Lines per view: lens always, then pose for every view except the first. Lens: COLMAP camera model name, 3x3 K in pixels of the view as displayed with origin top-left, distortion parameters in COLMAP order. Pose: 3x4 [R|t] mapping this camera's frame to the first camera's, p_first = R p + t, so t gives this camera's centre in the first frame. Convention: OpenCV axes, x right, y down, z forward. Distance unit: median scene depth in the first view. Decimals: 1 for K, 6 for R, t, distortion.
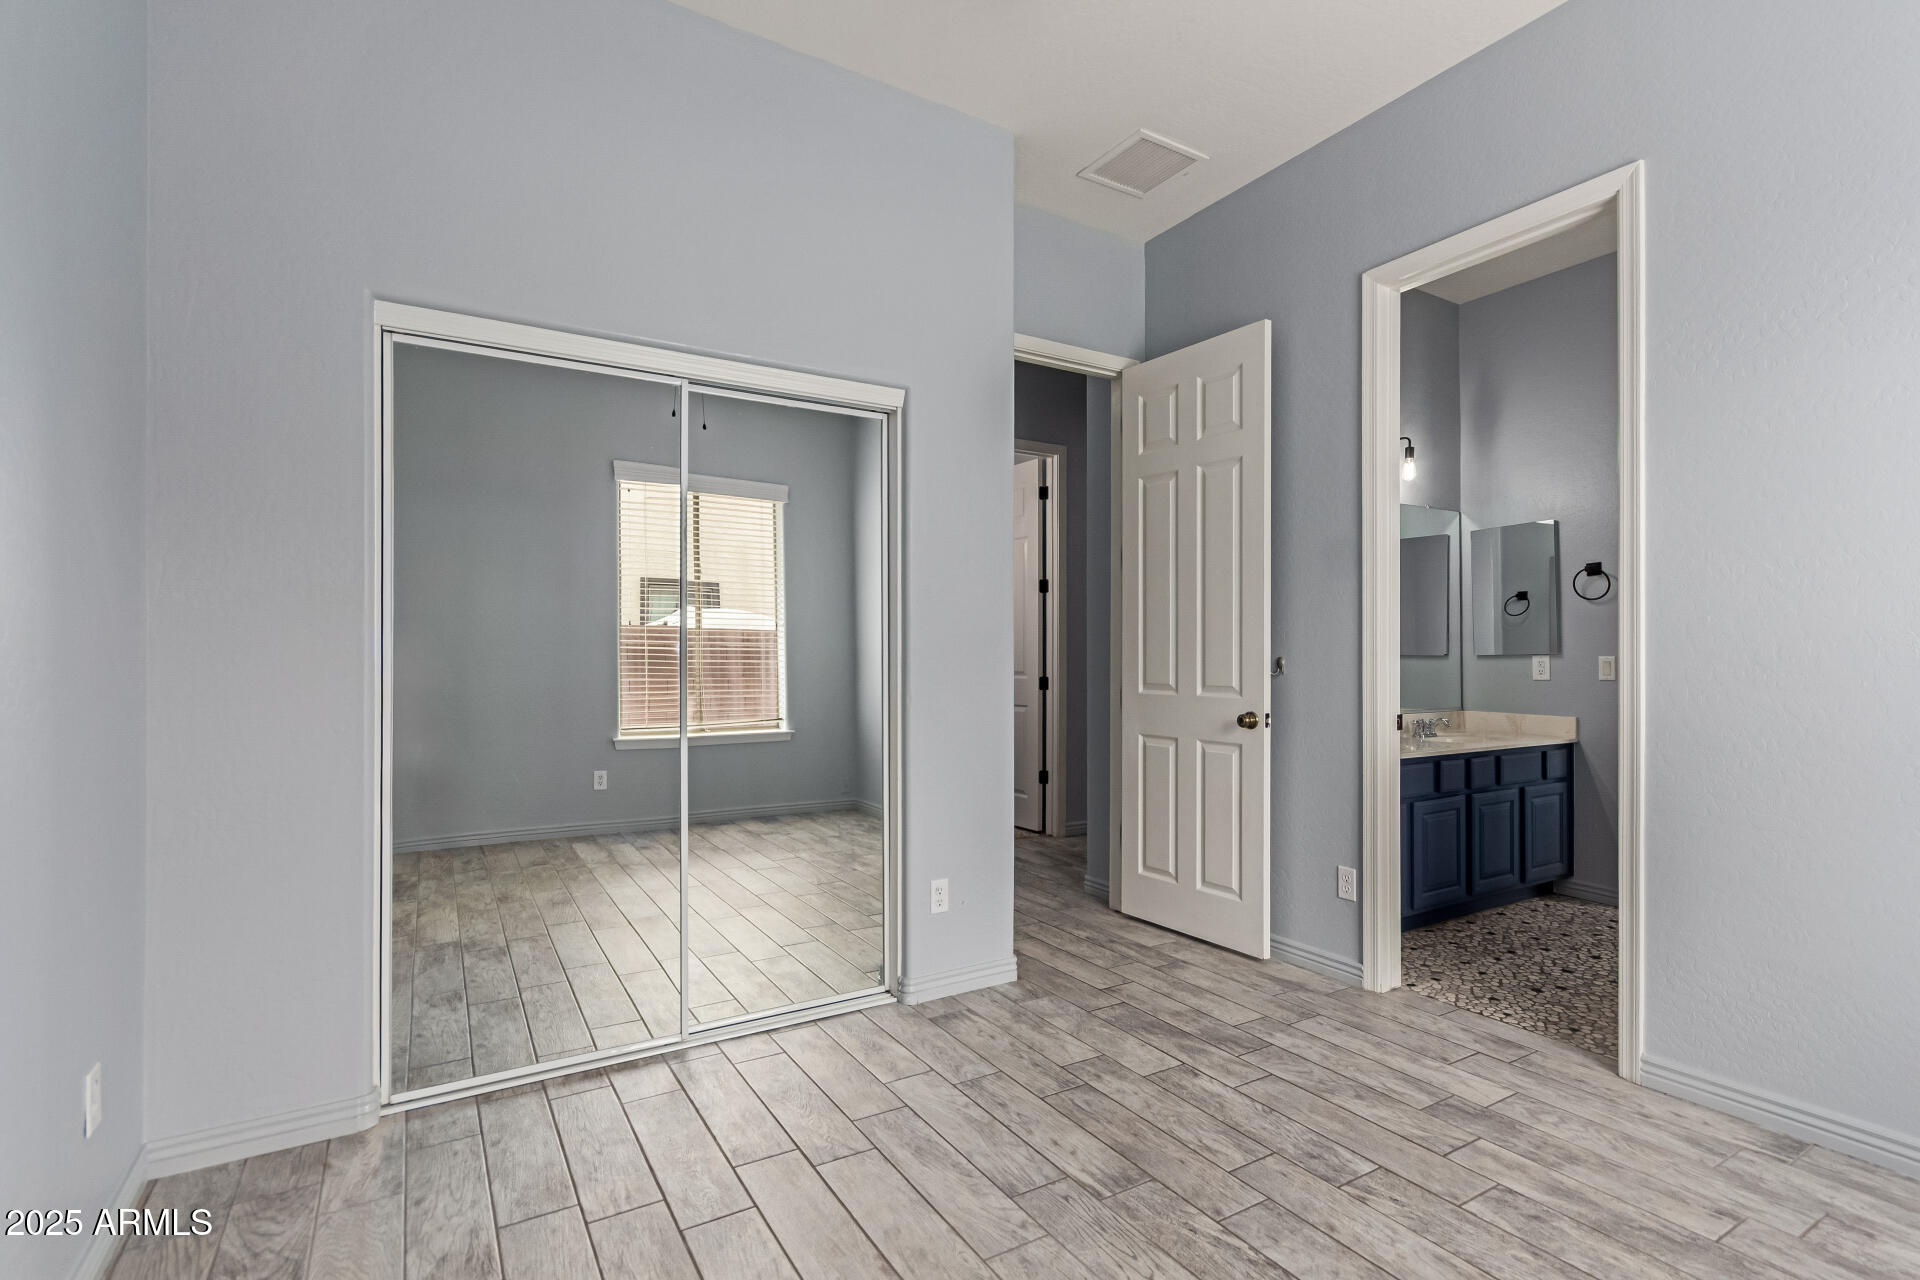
lens RADIAL K [[890.2, 0, 948.5], [0, 890.2, 654.1], [0, 0, 1]] dist [0.004970, -0.000596]
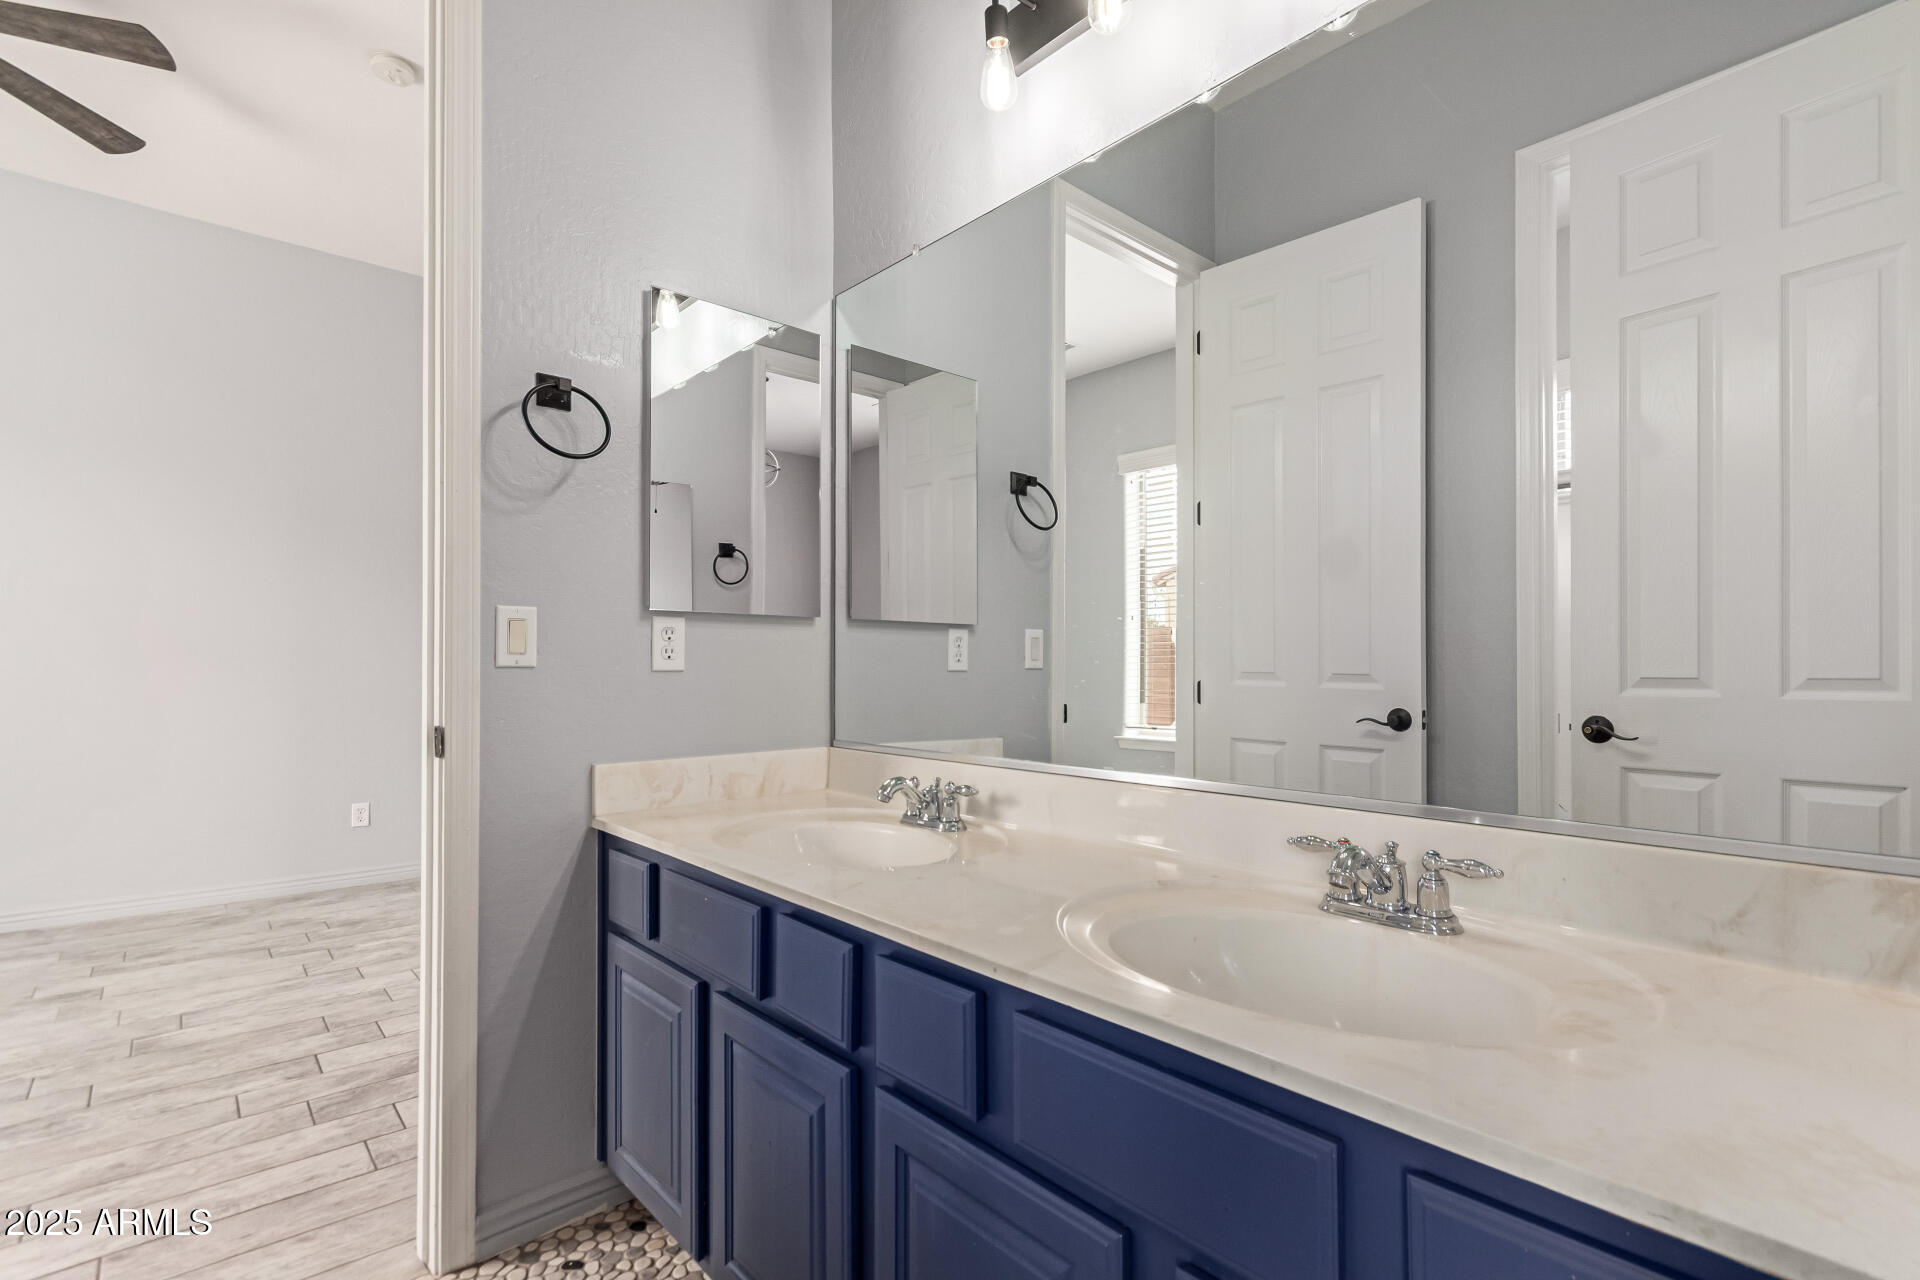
lens RADIAL K [[890.2, 0, 962.0], [0, 890.2, 648.5], [0, 0, 1]] dist [0.004970, -0.000596]
pose [[0.193211, -0.016348, -0.981021, 1.463660], [0.007875, 0.999855, -0.015111, 0.046069], [0.981126, -0.004806, 0.193312, 1.654307]]
